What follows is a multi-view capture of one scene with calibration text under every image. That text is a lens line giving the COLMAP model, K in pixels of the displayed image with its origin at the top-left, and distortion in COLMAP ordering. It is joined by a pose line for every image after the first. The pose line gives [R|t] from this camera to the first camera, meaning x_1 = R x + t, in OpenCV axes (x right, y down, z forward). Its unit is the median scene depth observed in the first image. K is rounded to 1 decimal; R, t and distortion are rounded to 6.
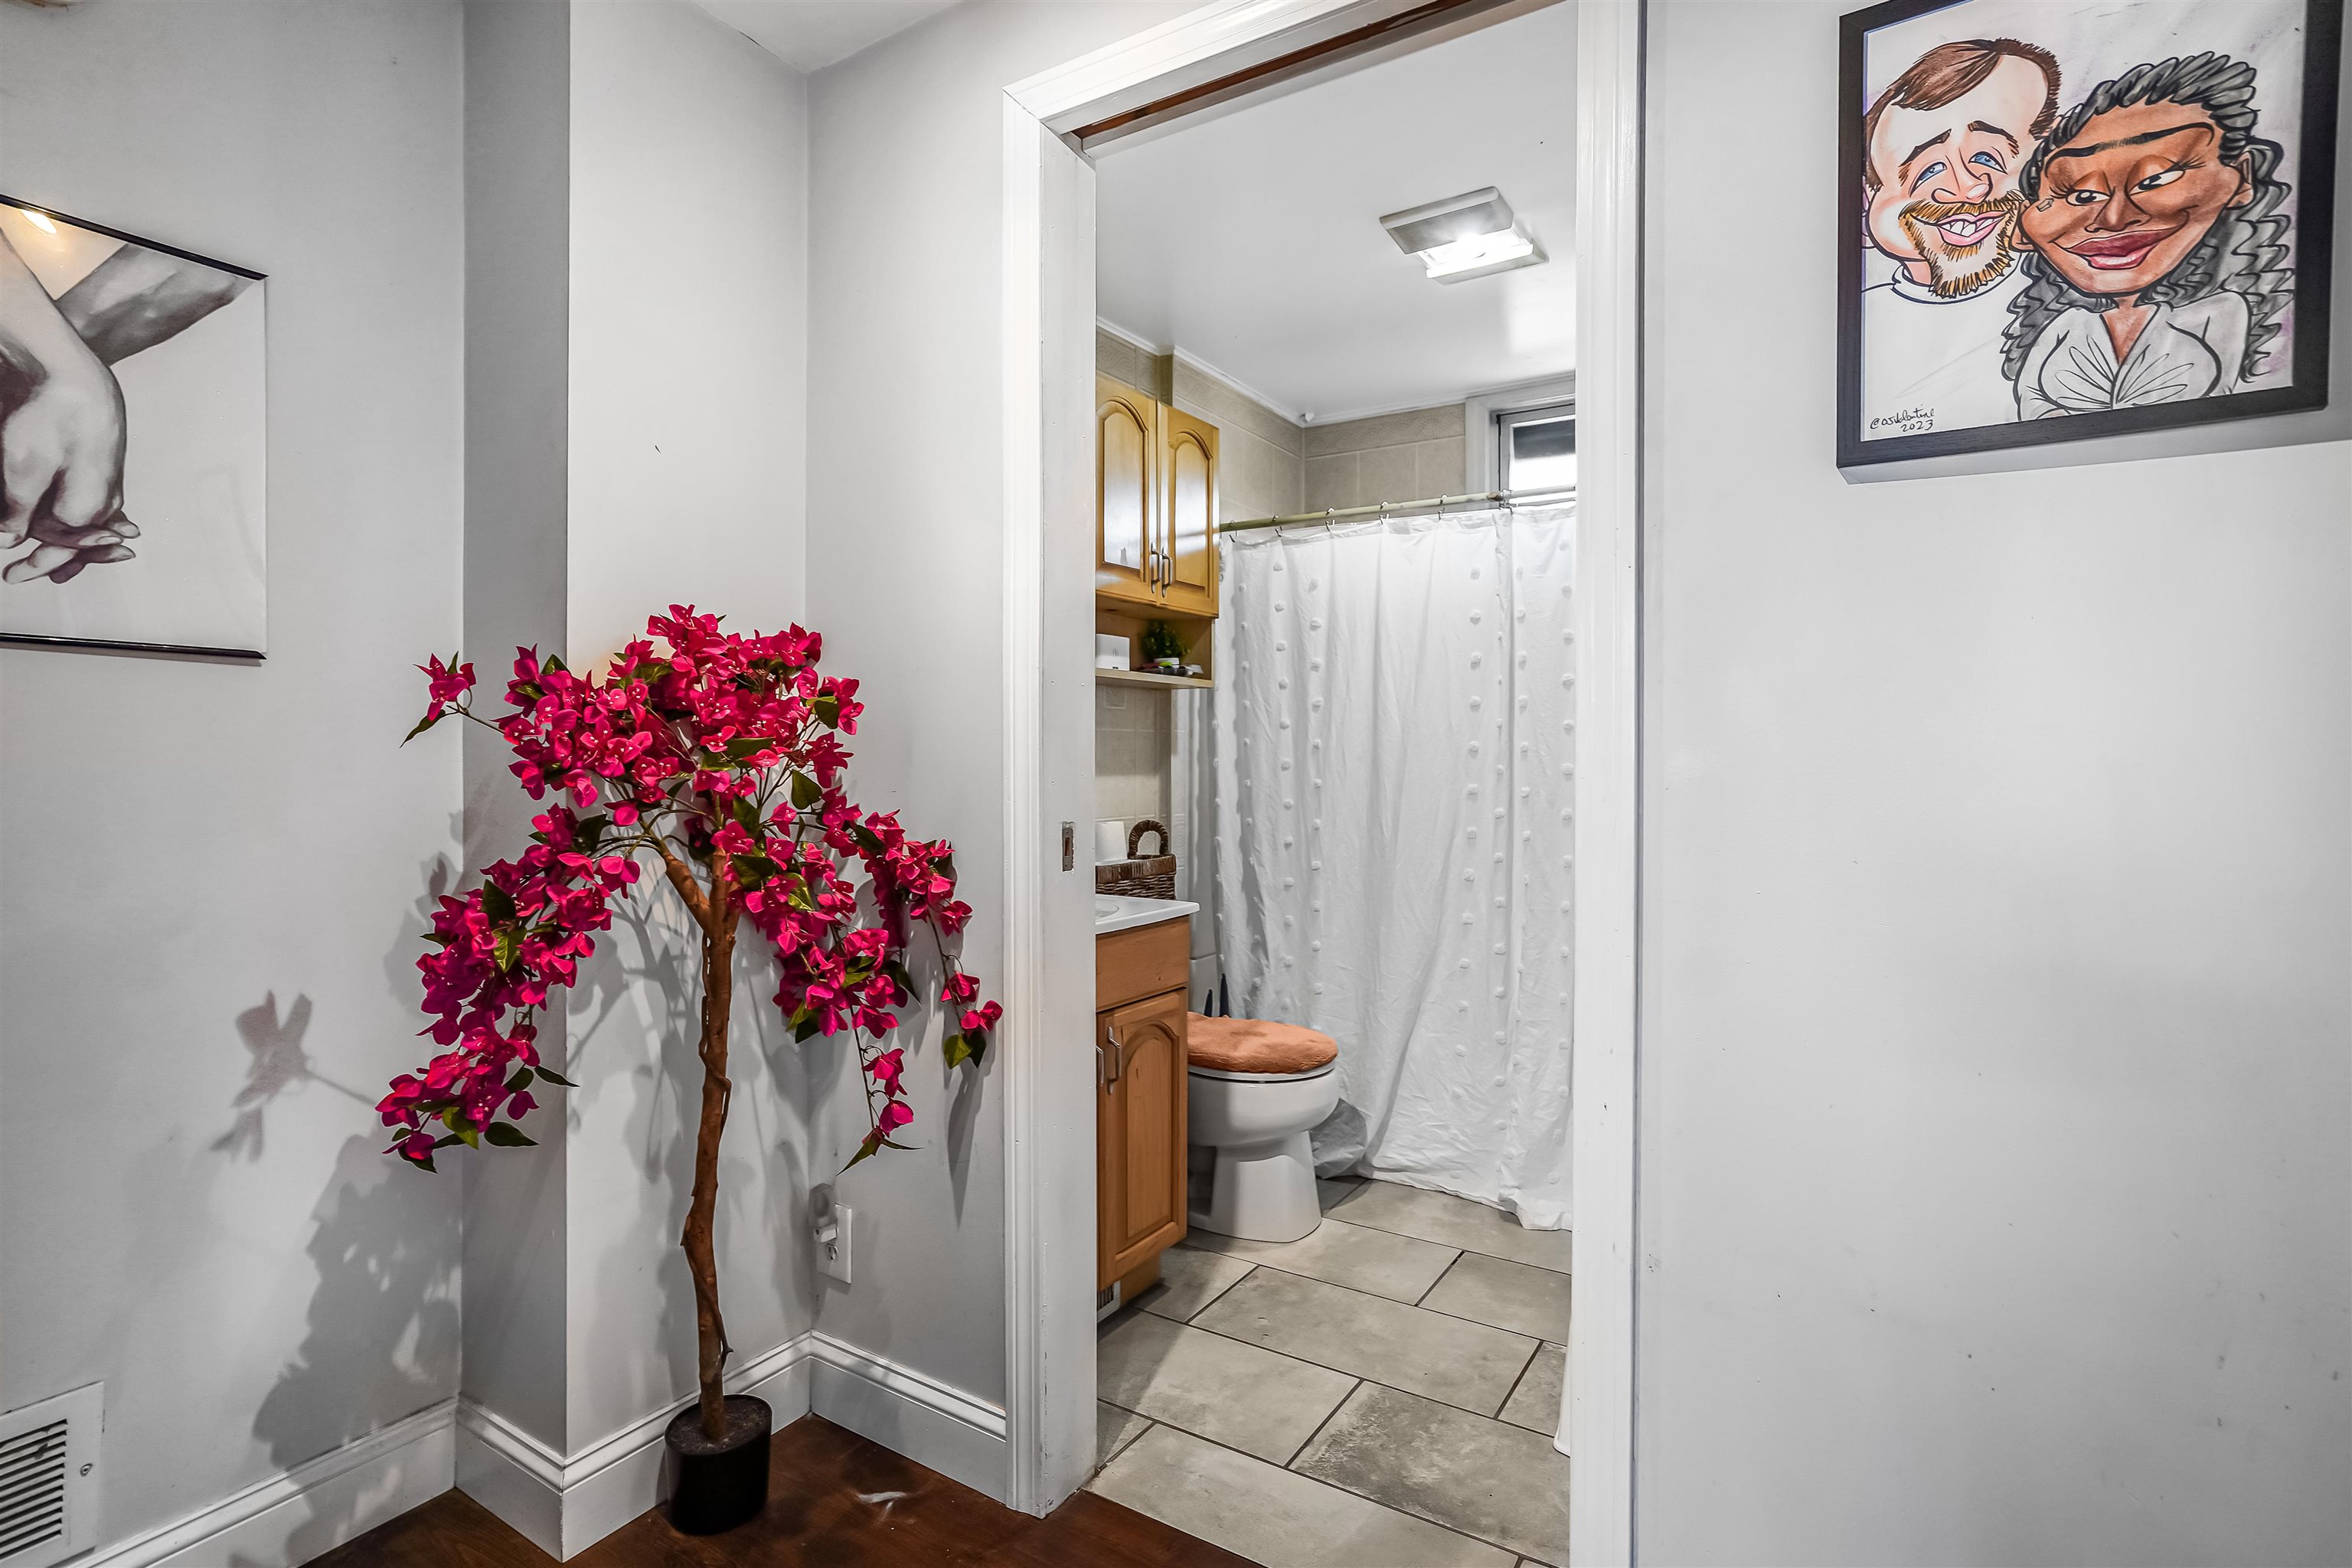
lens RADIAL K [[1127.2, 0, 1152.5], [0, 1127.2, 780.2], [0, 0, 1]] dist [-0.027216, 0.000170]
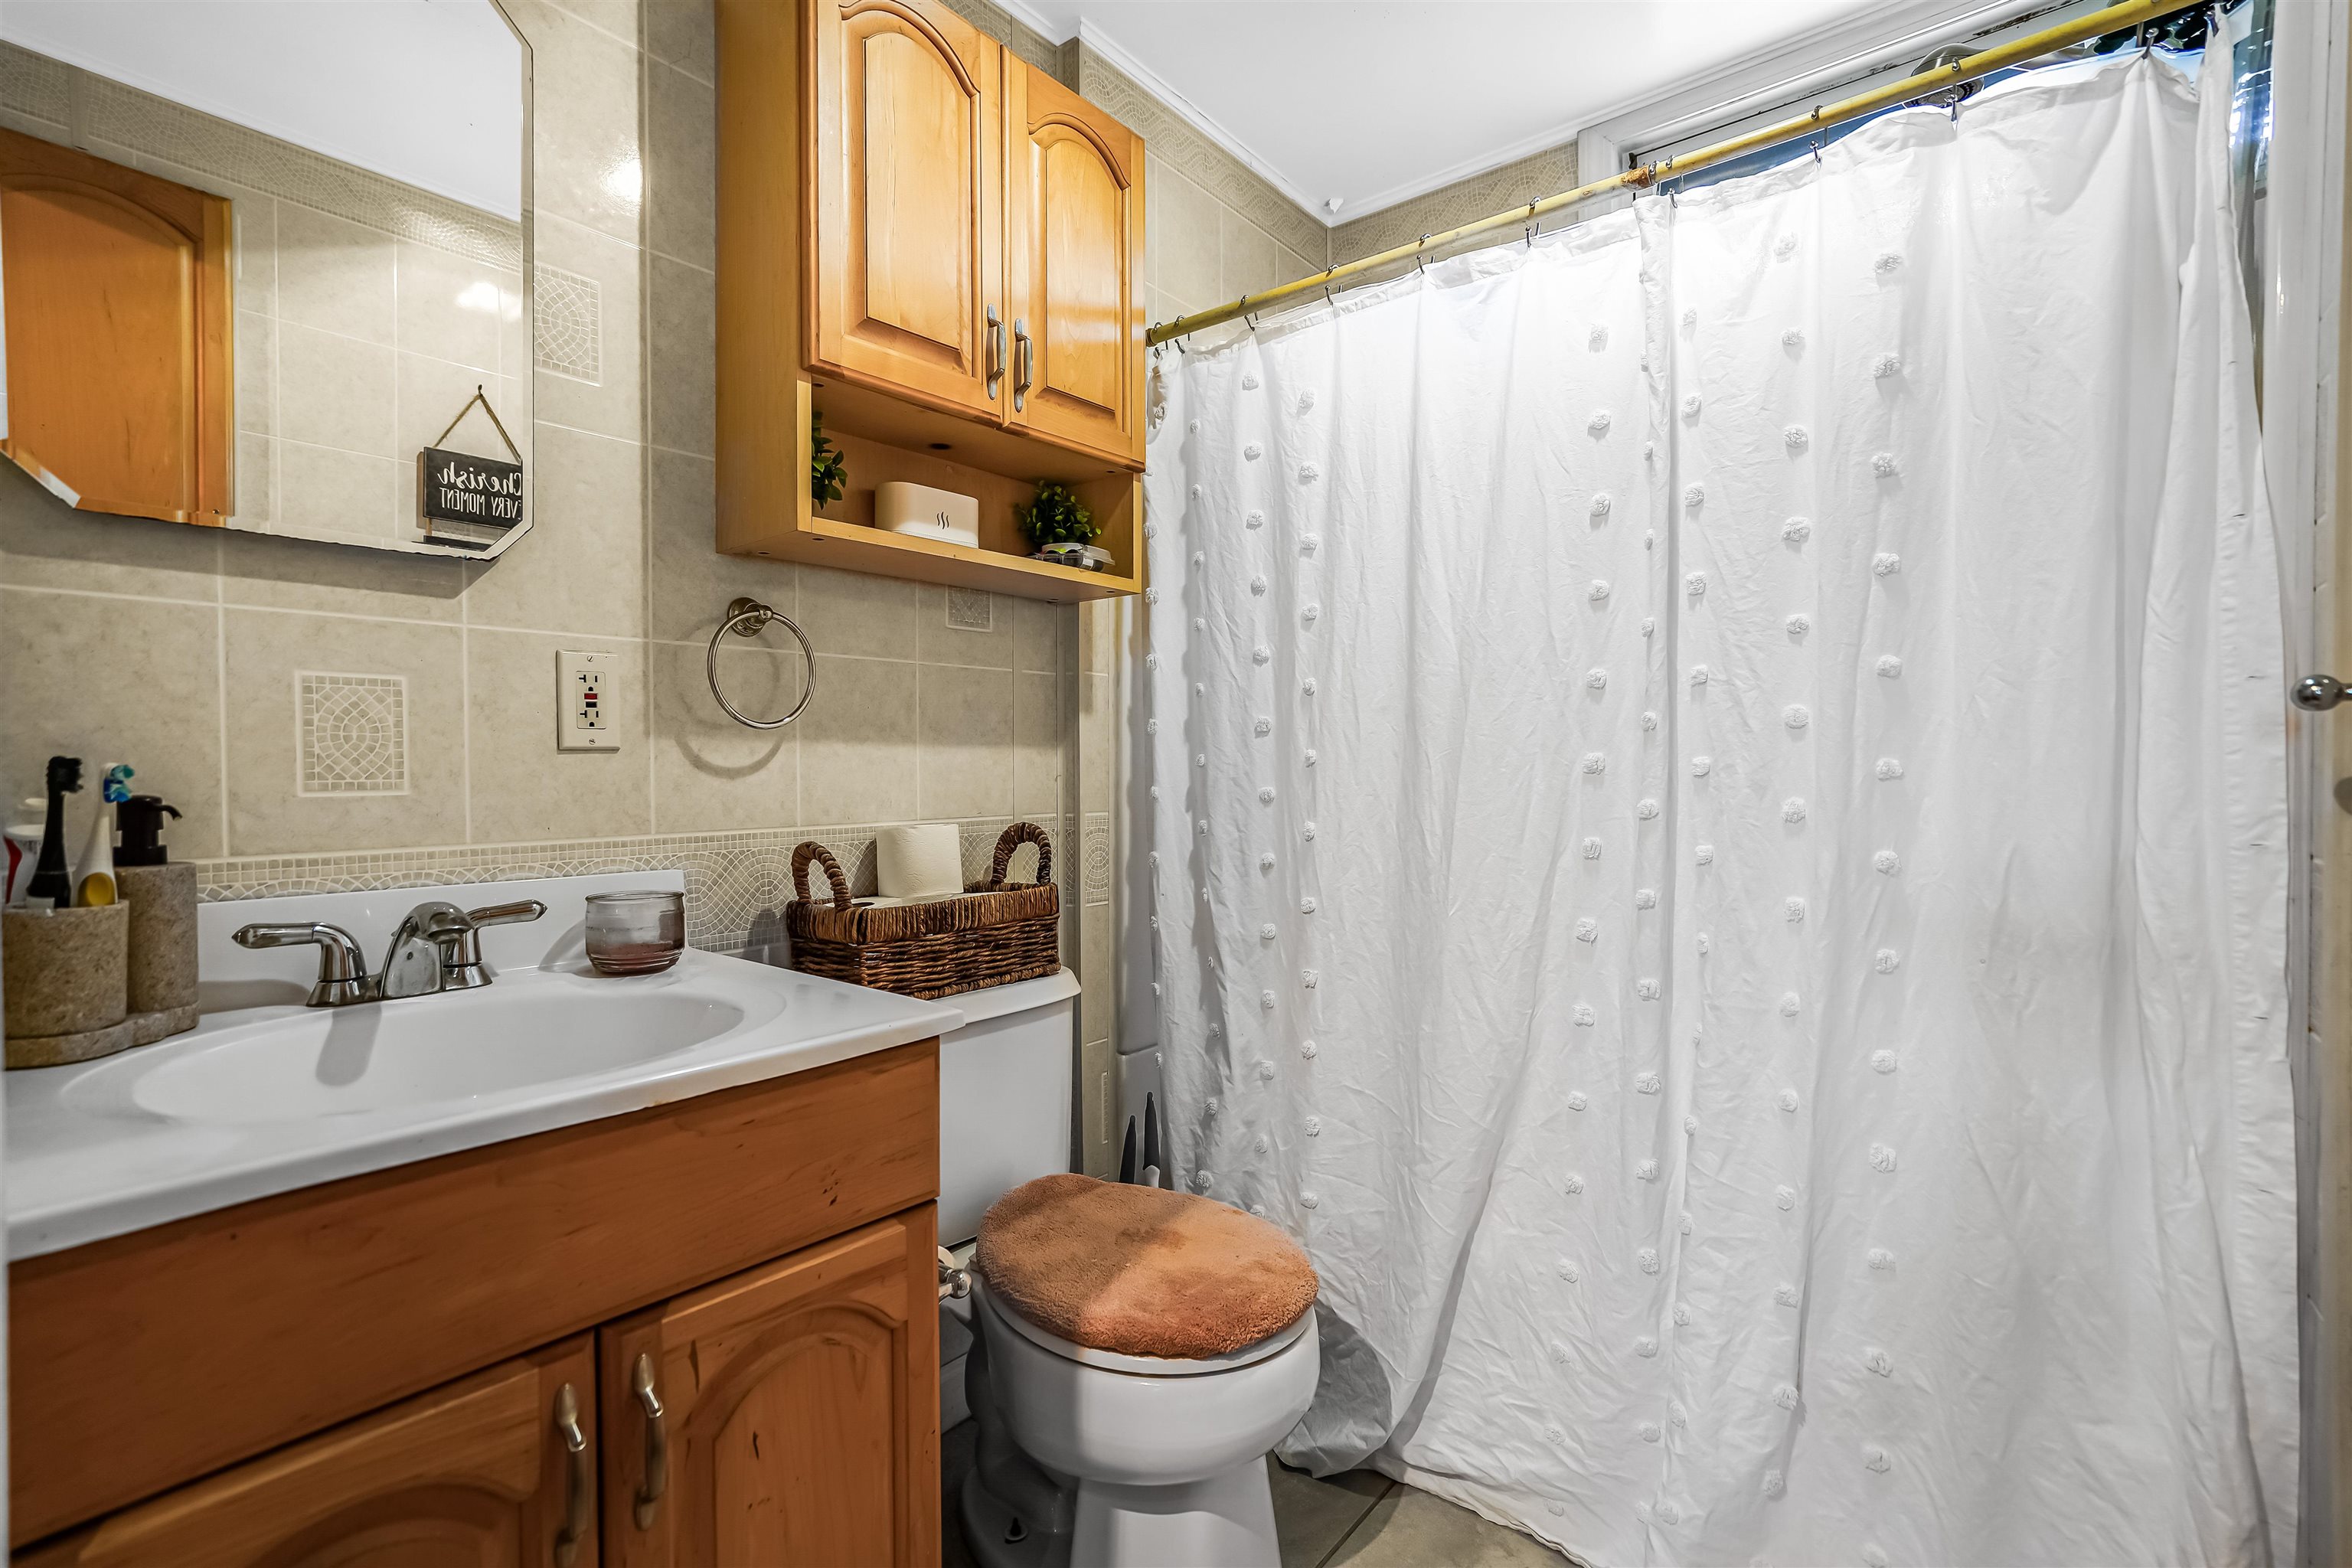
lens RADIAL K [[1111.1, 0, 1239.2], [0, 1111.1, 793.5], [0, 0, 1]] dist [-0.044145, 0.027541]
pose [[0.999690, 0.000743, -0.024877, 0.128292], [-0.000638, 0.999991, 0.004226, 0.018930], [0.024880, -0.004208, 0.999682, 0.464895]]
